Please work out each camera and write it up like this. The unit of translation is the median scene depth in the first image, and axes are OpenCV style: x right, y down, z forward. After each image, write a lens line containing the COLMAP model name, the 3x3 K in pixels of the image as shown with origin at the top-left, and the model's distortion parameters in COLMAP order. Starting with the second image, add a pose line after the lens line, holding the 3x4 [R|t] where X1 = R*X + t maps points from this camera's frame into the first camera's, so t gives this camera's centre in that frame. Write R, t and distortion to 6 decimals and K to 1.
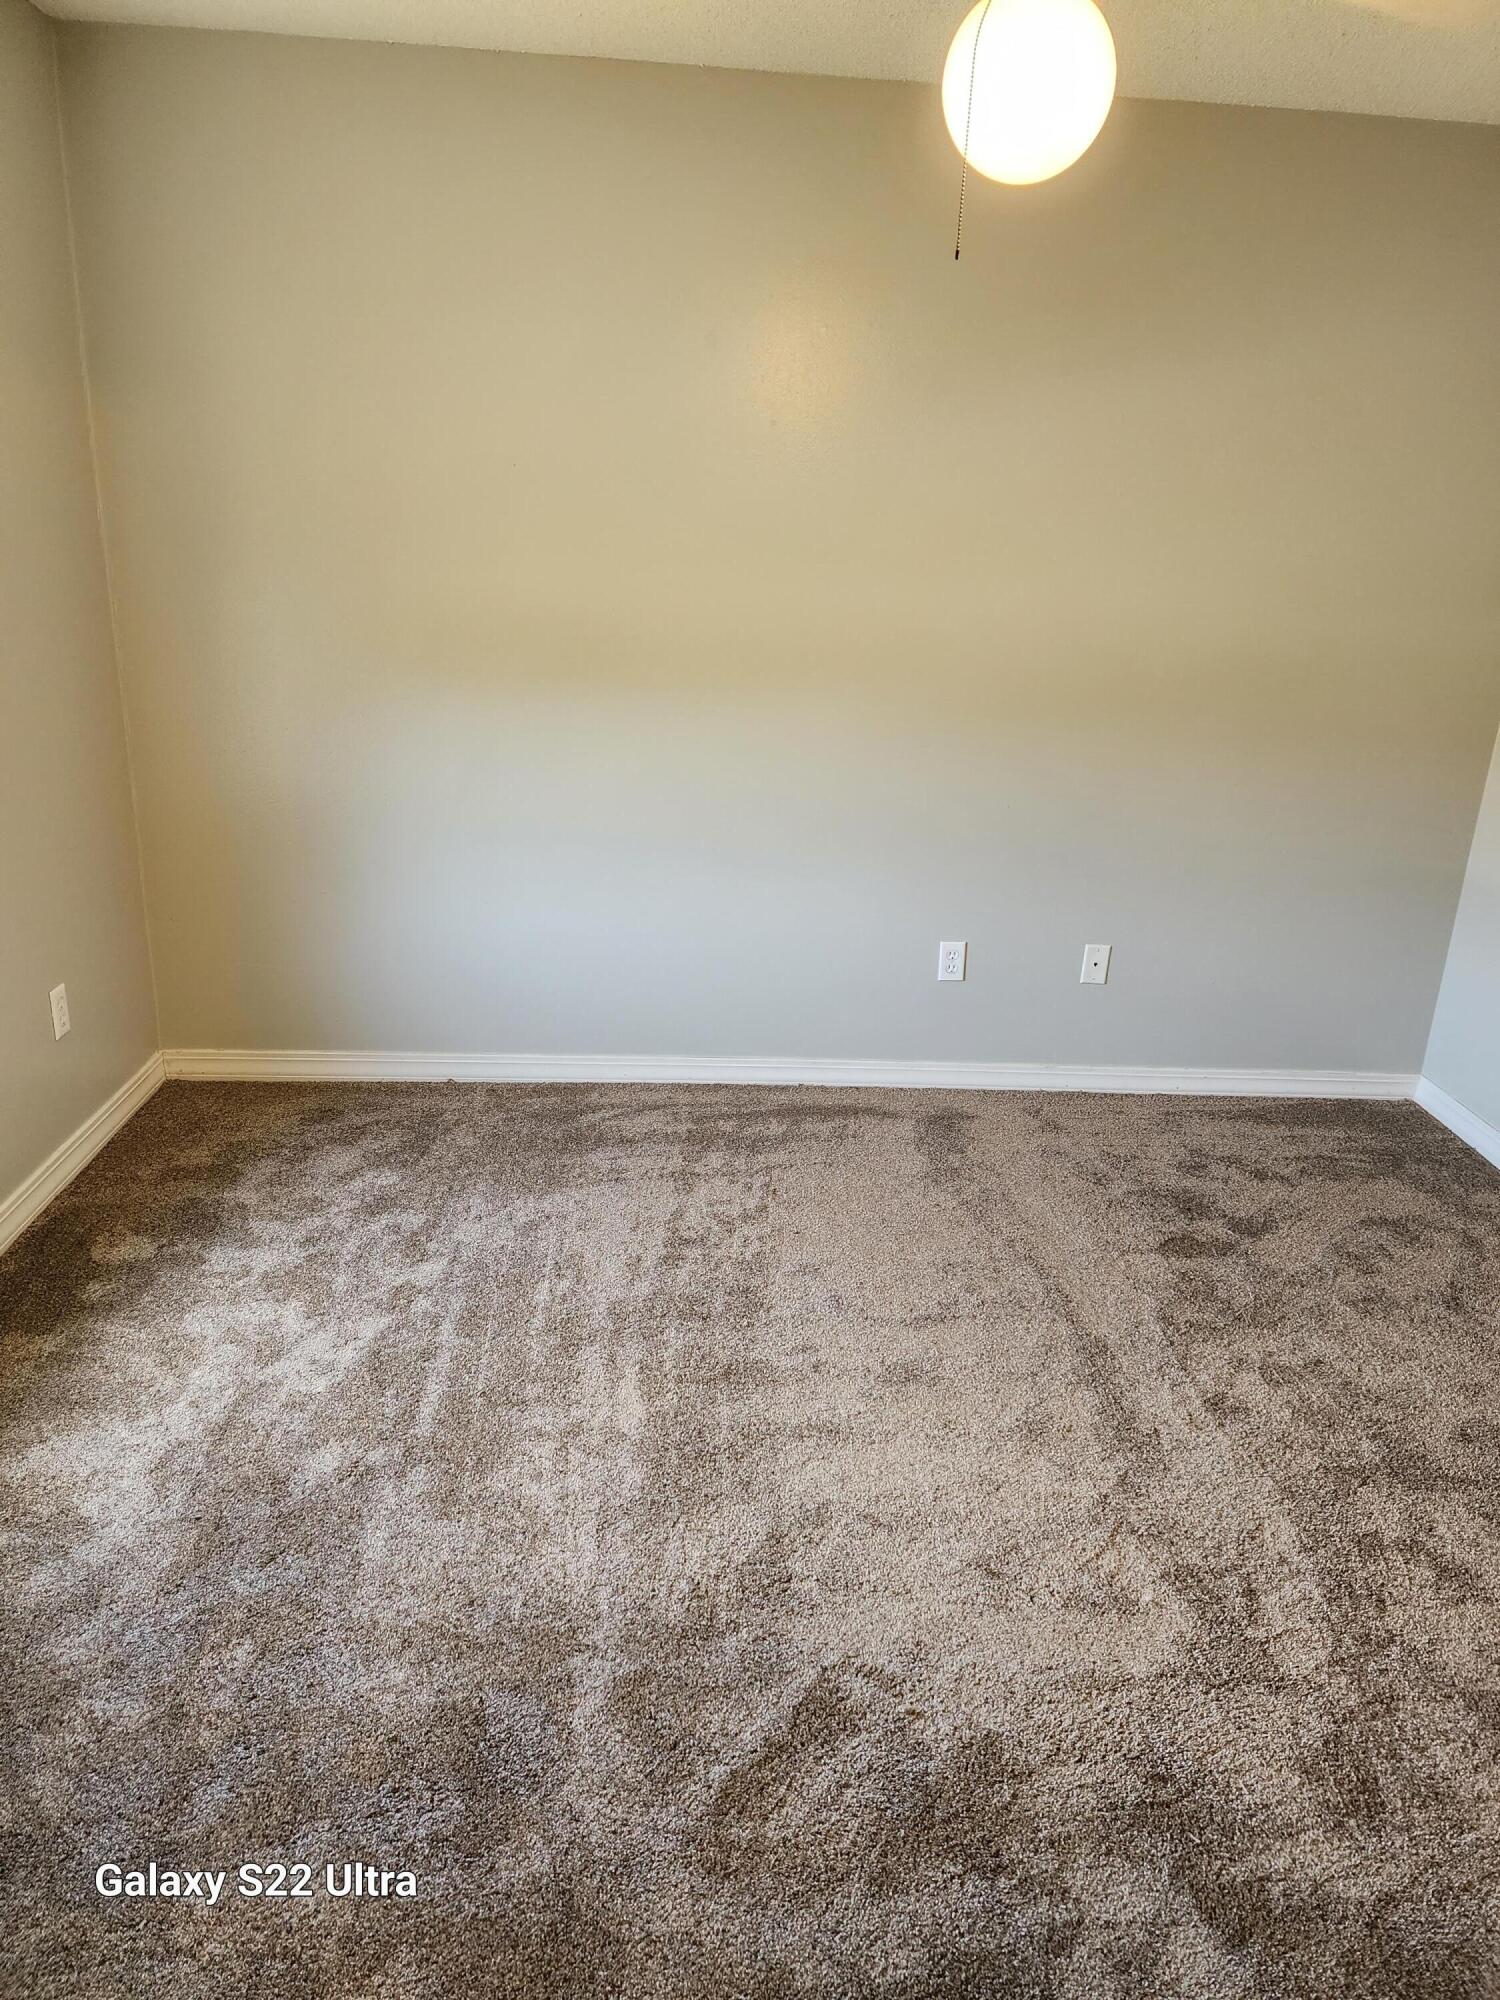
lens RADIAL K [[1300.6, 0, 750.0], [0, 1300.6, 1000.0], [0, 0, 1]] dist [0.045533, -0.003780]
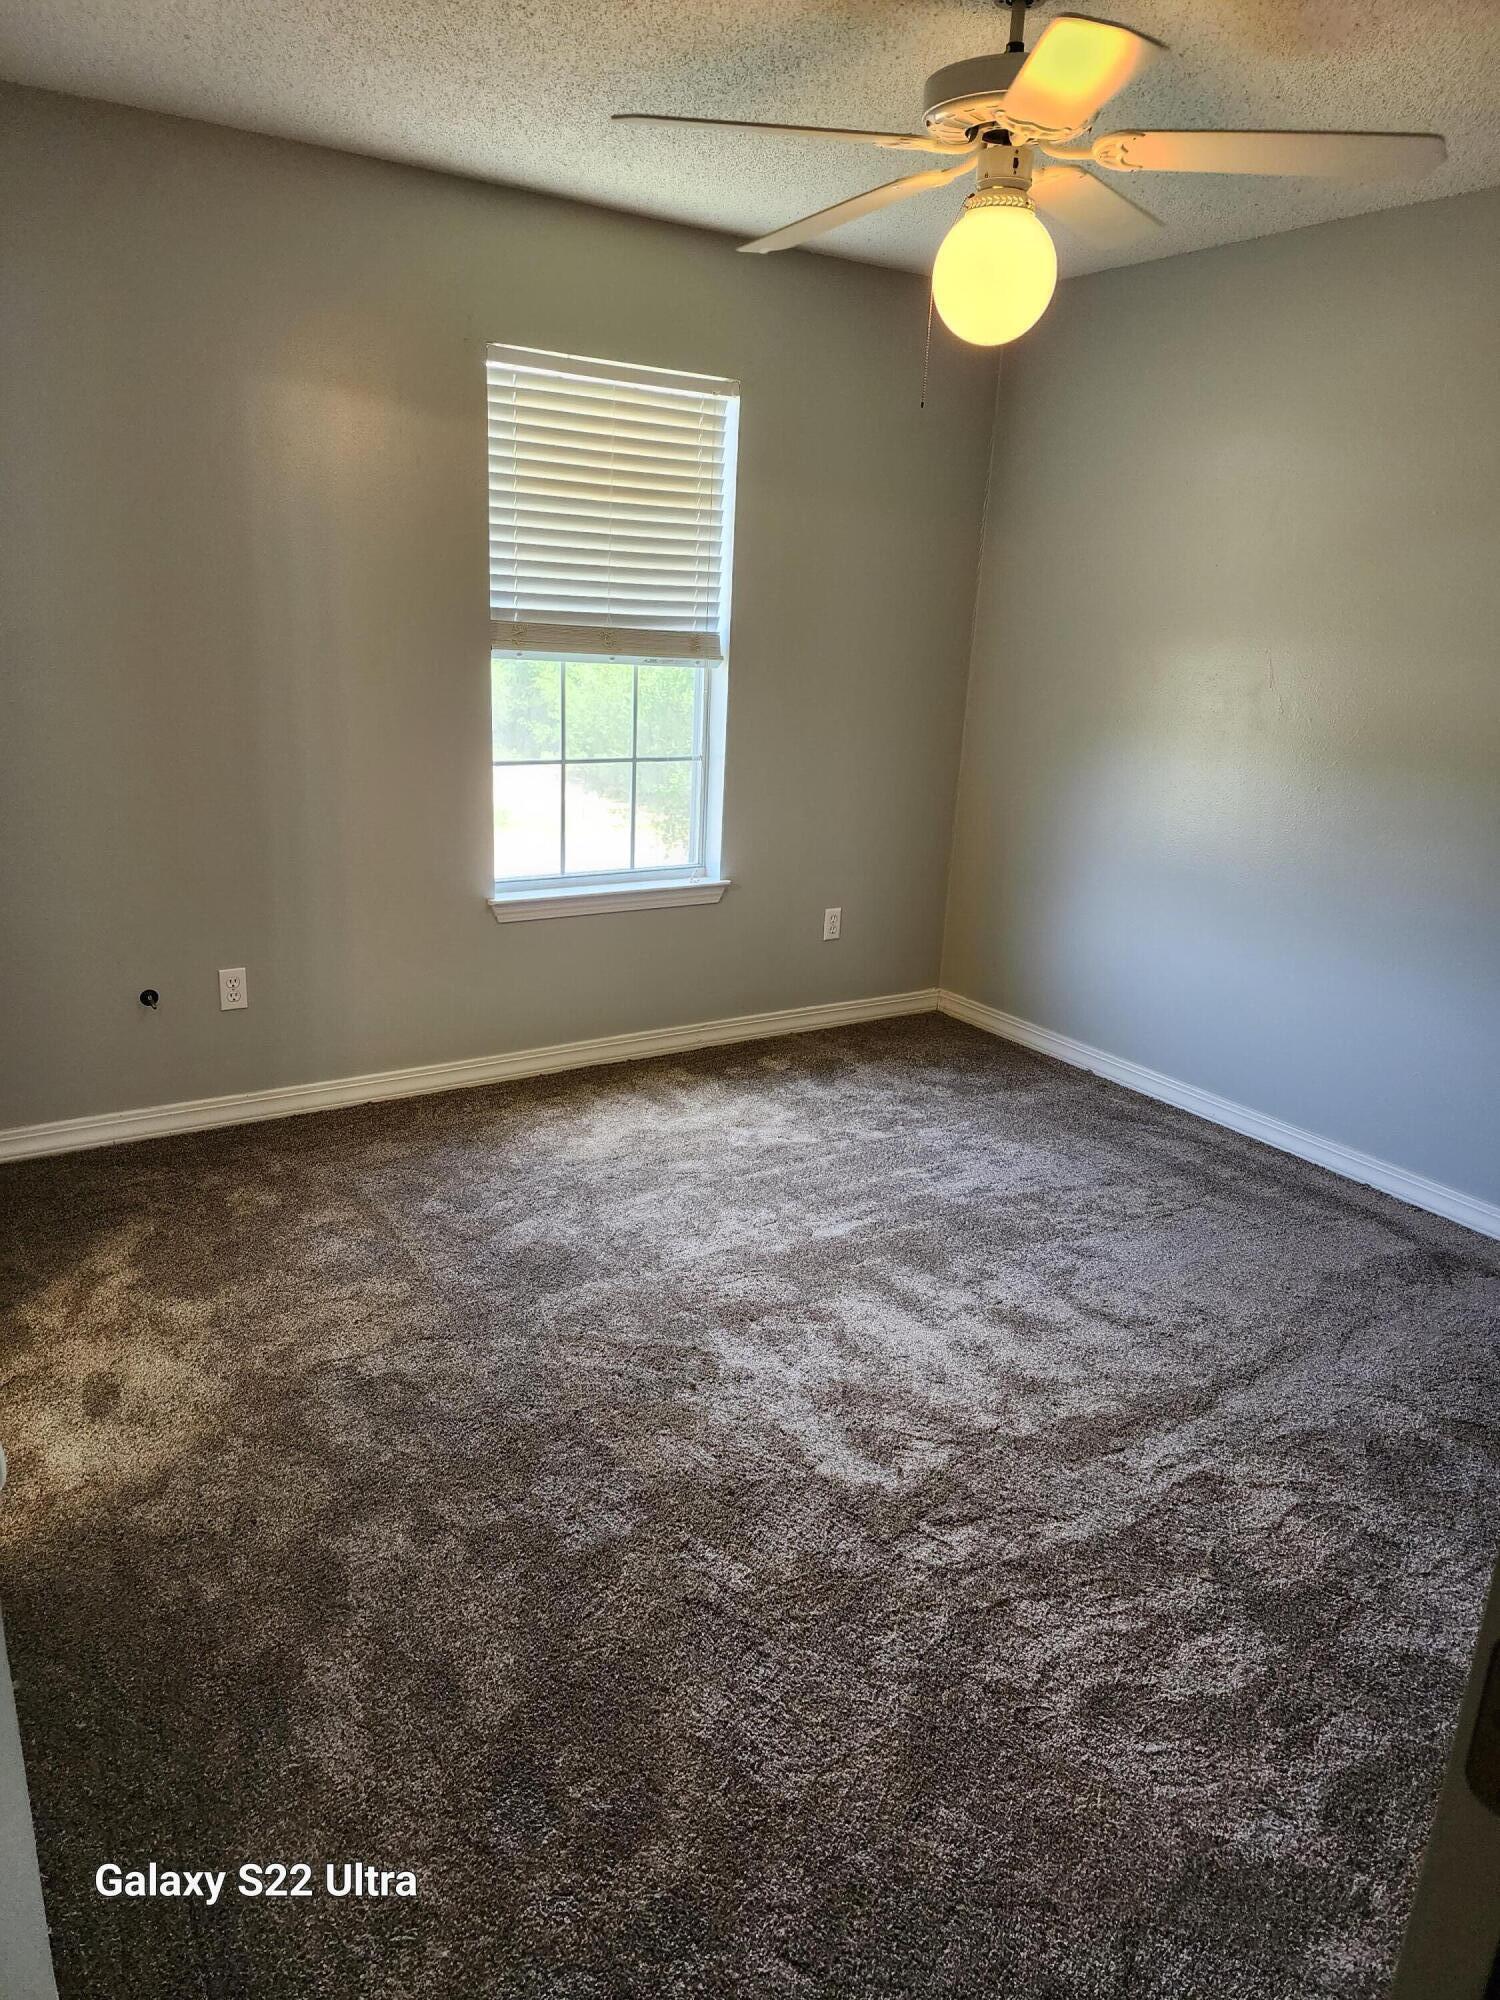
lens RADIAL K [[1300.6, 0, 750.0], [0, 1300.6, 1000.0], [0, 0, 1]] dist [0.045533, -0.003780]
pose [[0.498528, 0.236332, -0.834036, 0.798433], [-0.313880, 0.946048, 0.080456, 0.001951], [0.808052, 0.221678, 0.545811, 0.106782]]
